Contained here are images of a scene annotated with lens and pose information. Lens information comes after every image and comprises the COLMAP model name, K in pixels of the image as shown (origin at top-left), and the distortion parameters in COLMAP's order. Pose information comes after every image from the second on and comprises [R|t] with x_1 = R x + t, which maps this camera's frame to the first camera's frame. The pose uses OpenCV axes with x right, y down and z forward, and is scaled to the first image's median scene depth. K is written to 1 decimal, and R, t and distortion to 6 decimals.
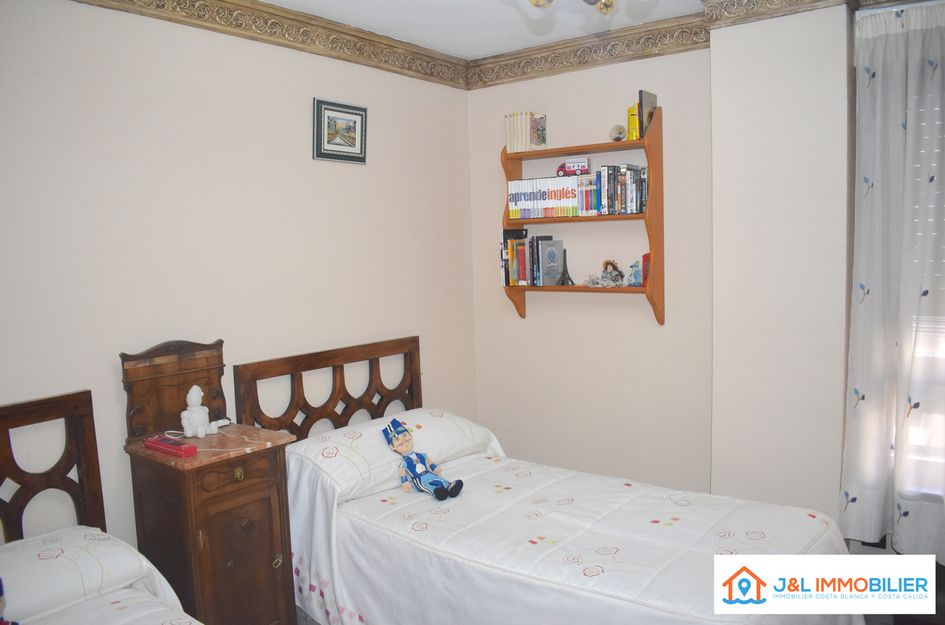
lens RADIAL K [[736.9, 0, 471.0], [0, 736.9, 312.9], [0, 0, 1]] dist [-0.093865, 0.015838]
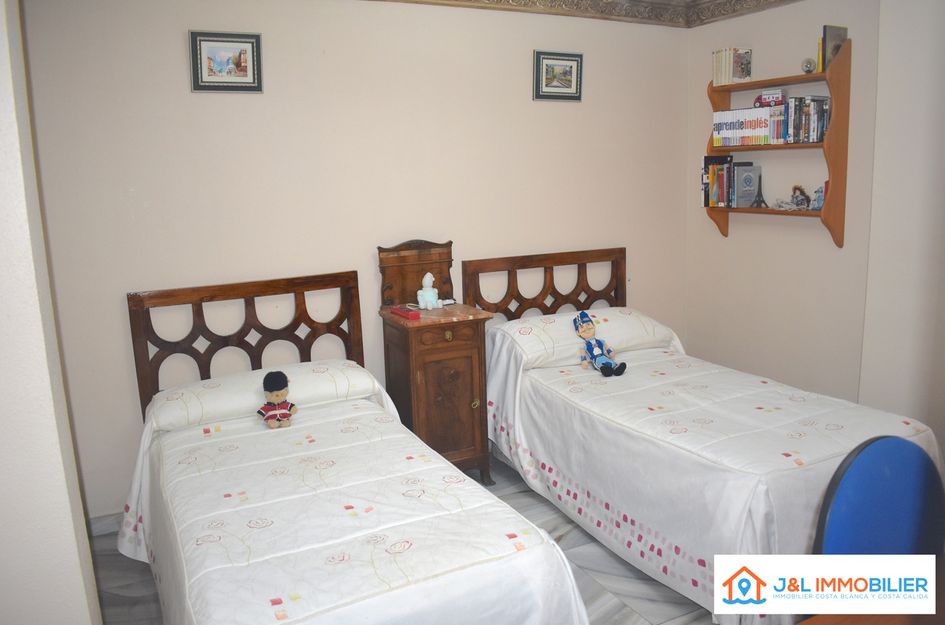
lens RADIAL K [[736.9, 0, 474.7], [0, 736.9, 312.2], [0, 0, 1]] dist [-0.093865, 0.015838]
pose [[0.904538, 0.080183, -0.418786, 0.258038], [-0.033911, 0.992576, 0.116799, 0.006469], [0.425043, -0.091448, 0.900542, -0.207954]]
